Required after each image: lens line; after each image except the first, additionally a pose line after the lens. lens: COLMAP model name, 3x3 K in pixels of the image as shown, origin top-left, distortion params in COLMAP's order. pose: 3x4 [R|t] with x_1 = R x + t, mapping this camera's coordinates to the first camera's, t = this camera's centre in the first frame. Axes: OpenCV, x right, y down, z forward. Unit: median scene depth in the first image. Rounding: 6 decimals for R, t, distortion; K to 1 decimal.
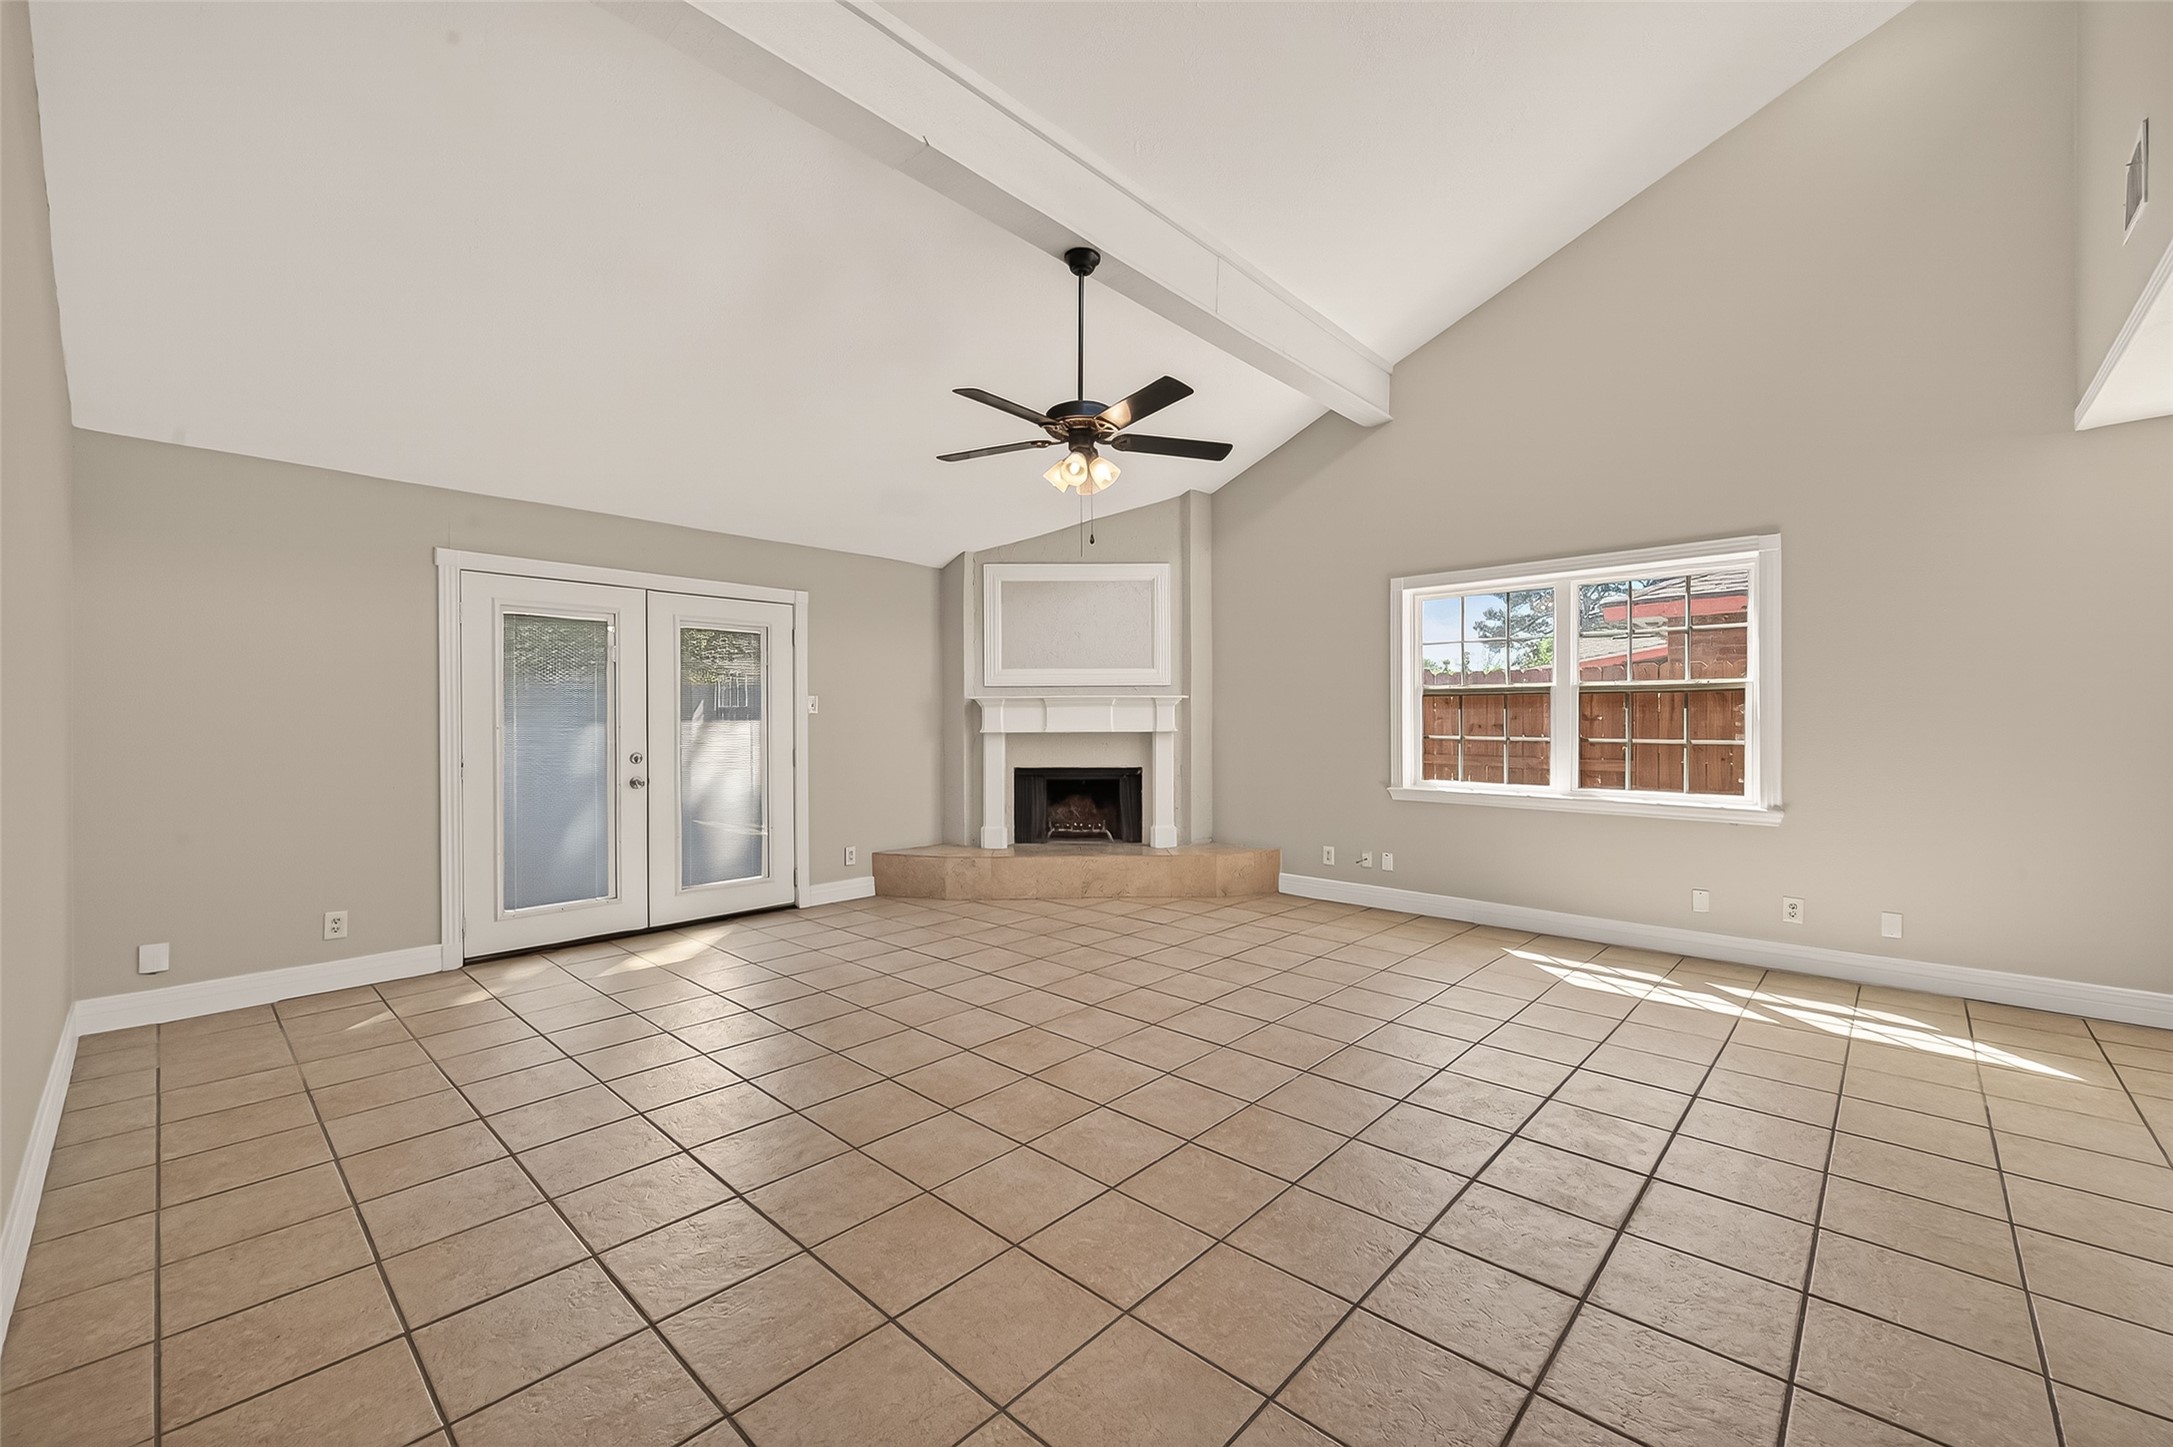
lens RADIAL K [[879.0, 0, 1111.0], [0, 879.0, 728.6], [0, 0, 1]] dist [0.009538, -0.004017]
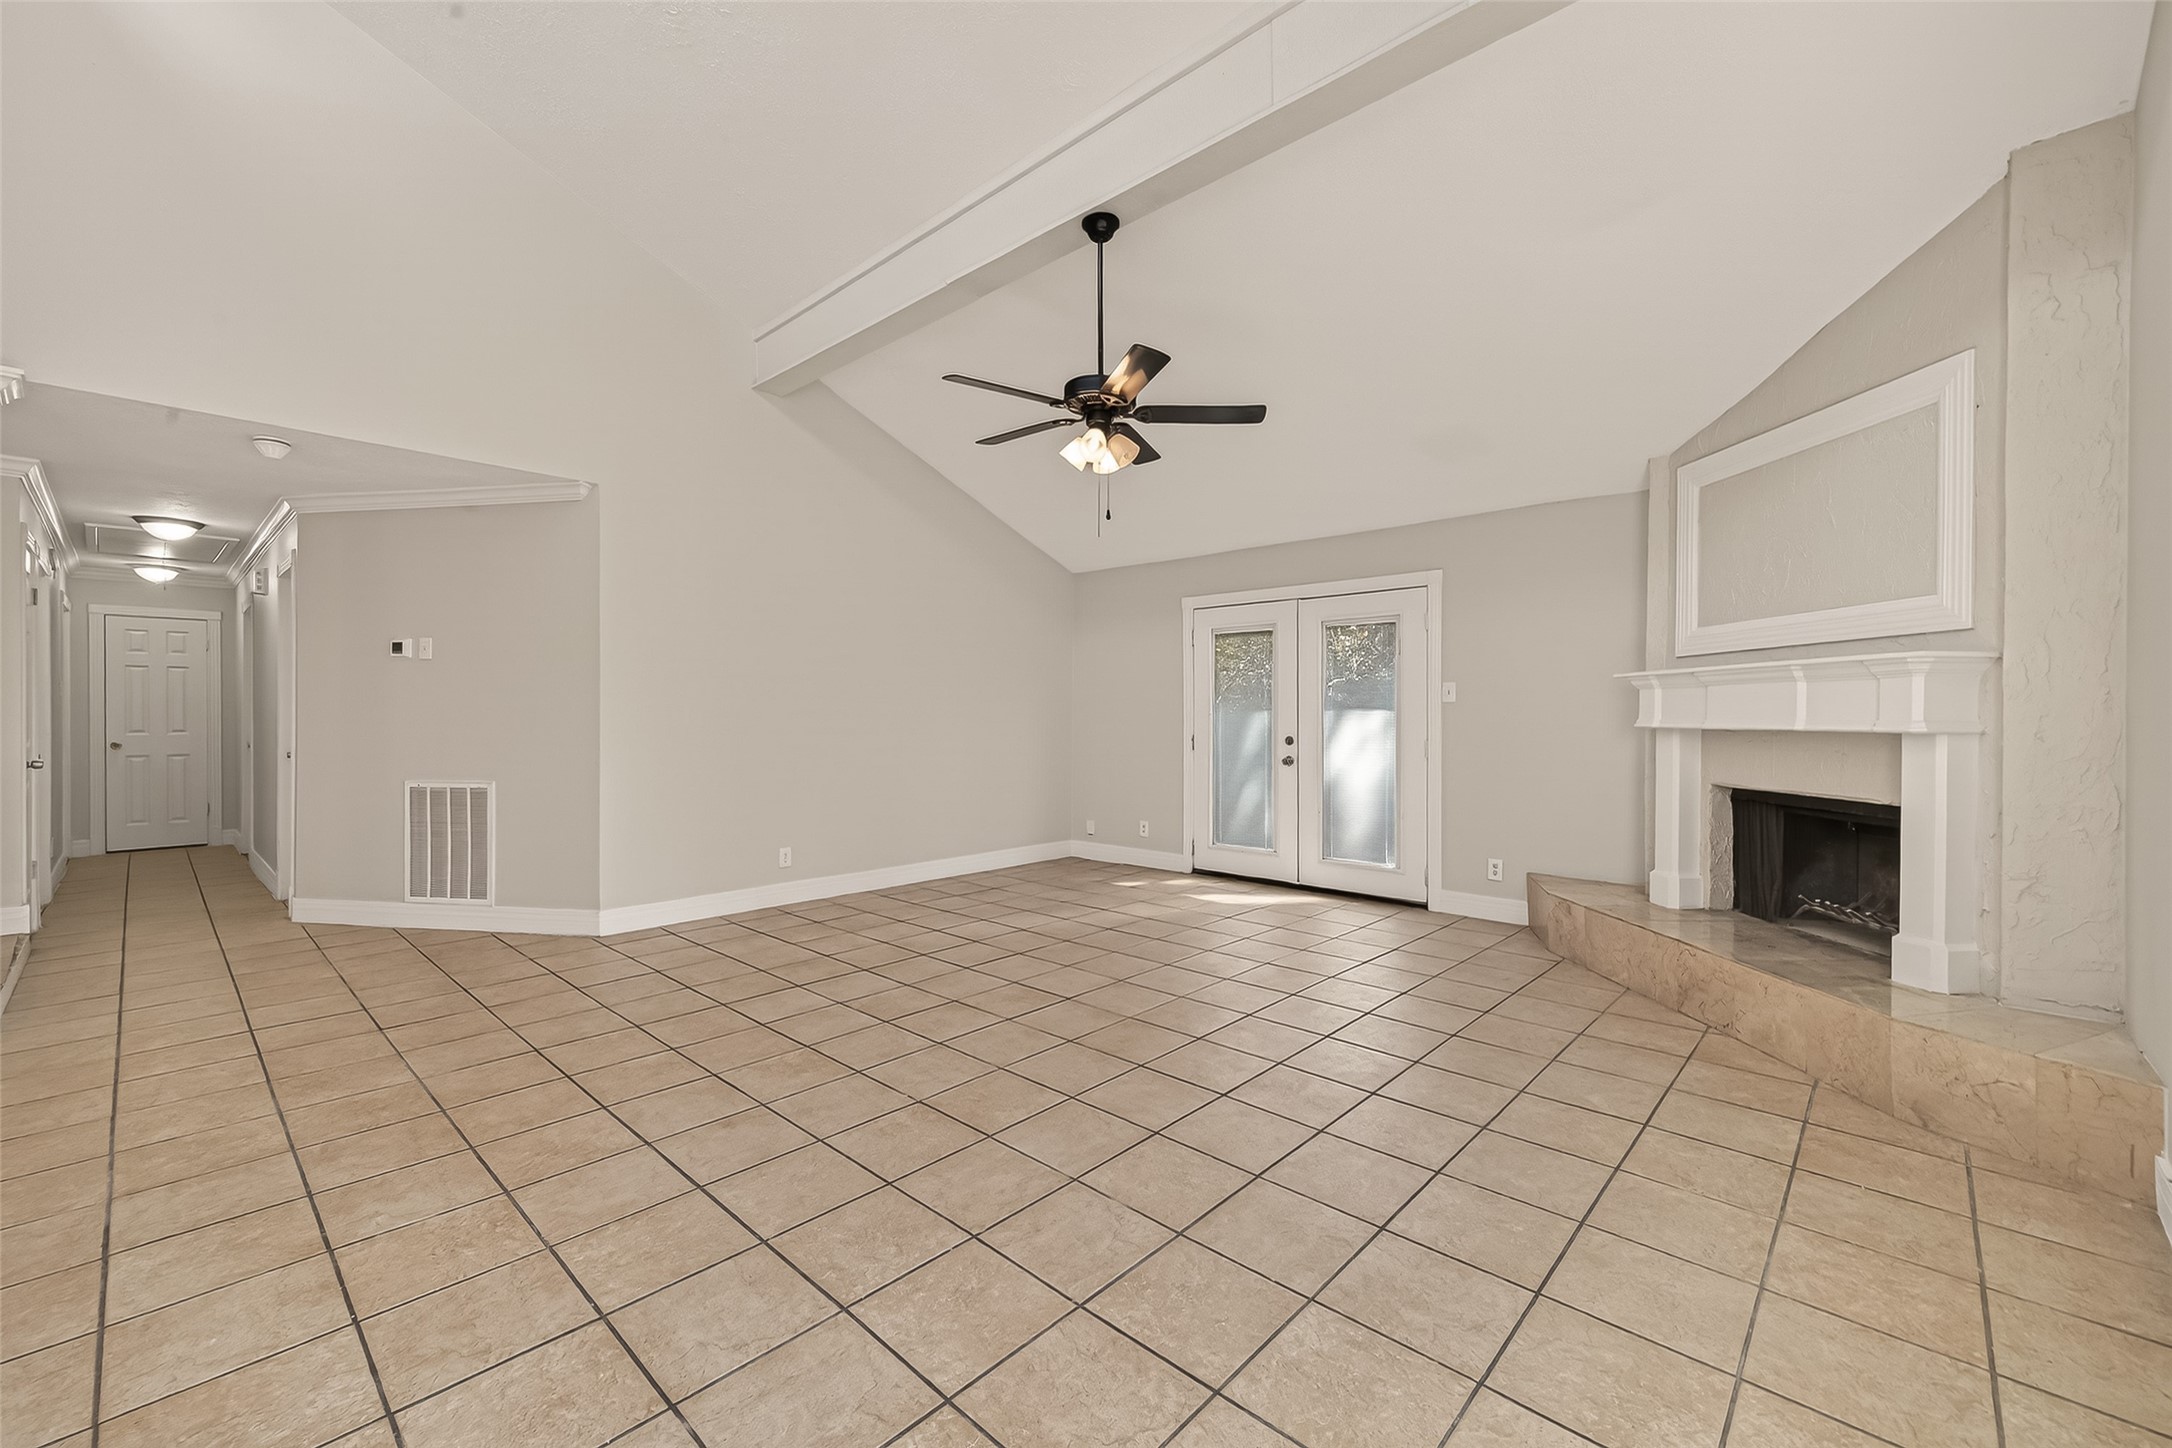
lens RADIAL K [[878.6, 0, 1055.1], [0, 878.6, 719.5], [0, 0, 1]] dist [0.009538, -0.004017]
pose [[-0.036323, 0.008920, -0.999300, 0.573267], [-0.012438, 0.999879, 0.009377, -0.002284], [0.999263, 0.012770, -0.036208, 0.610429]]
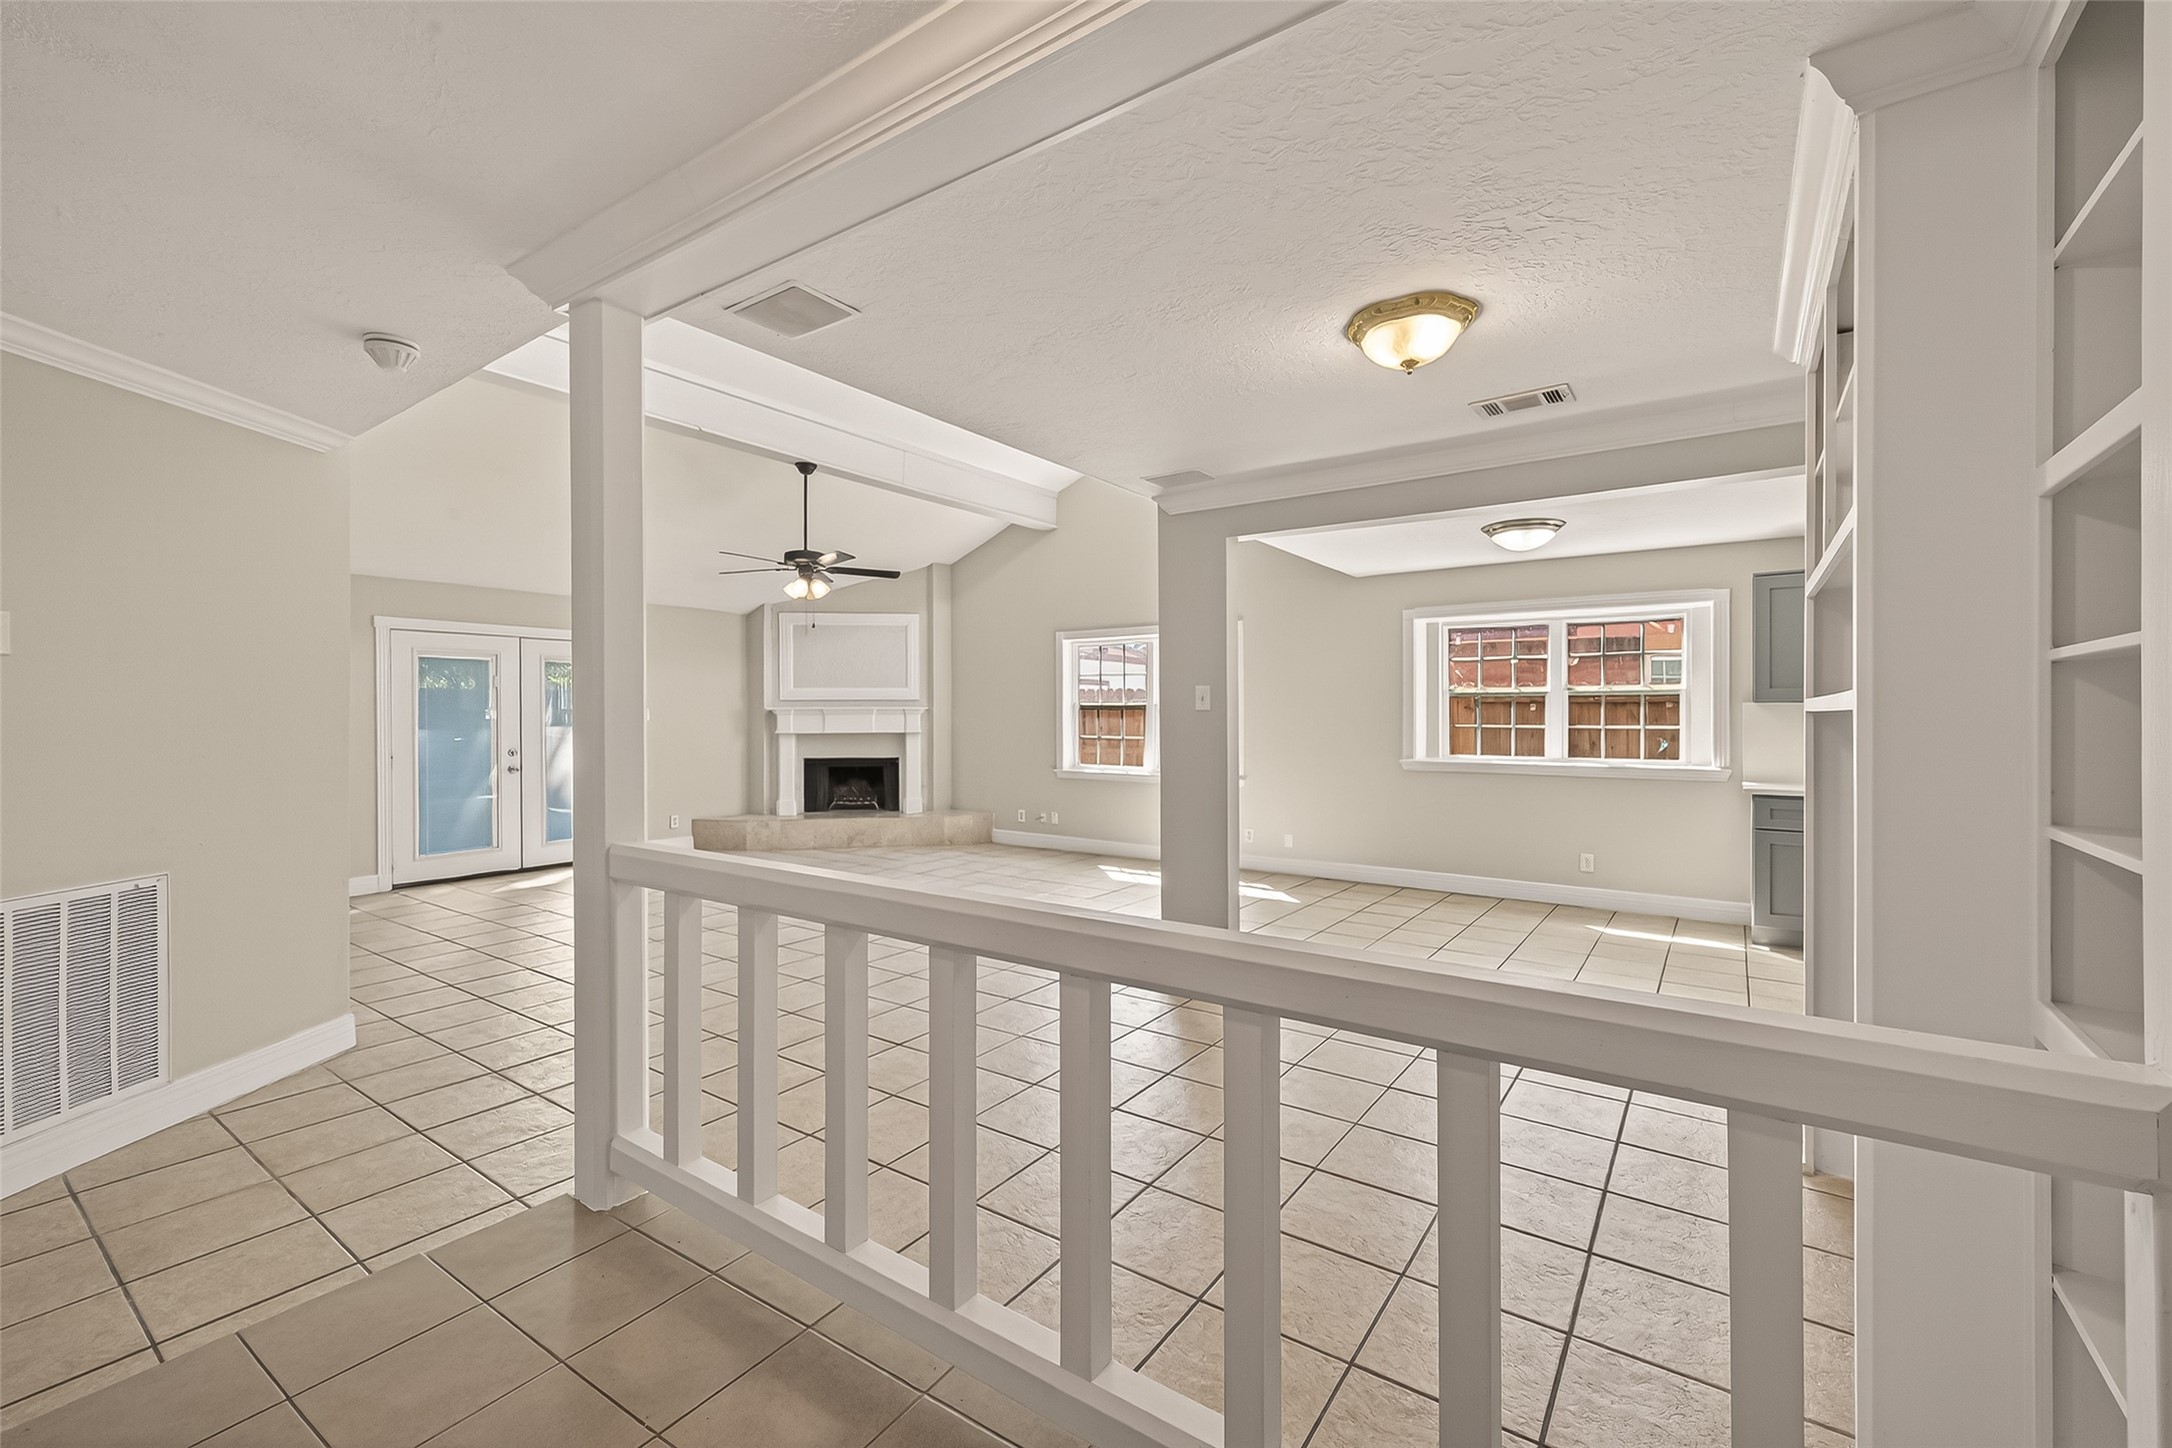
lens RADIAL K [[878.6, 0, 1105.6], [0, 878.6, 712.0], [0, 0, 1]] dist [0.009538, -0.004017]
pose [[0.991938, 0.002530, 0.126700, 0.205253], [-0.000608, 0.999884, -0.015210, -0.008766], [-0.126724, 0.015010, 0.991824, -0.485168]]
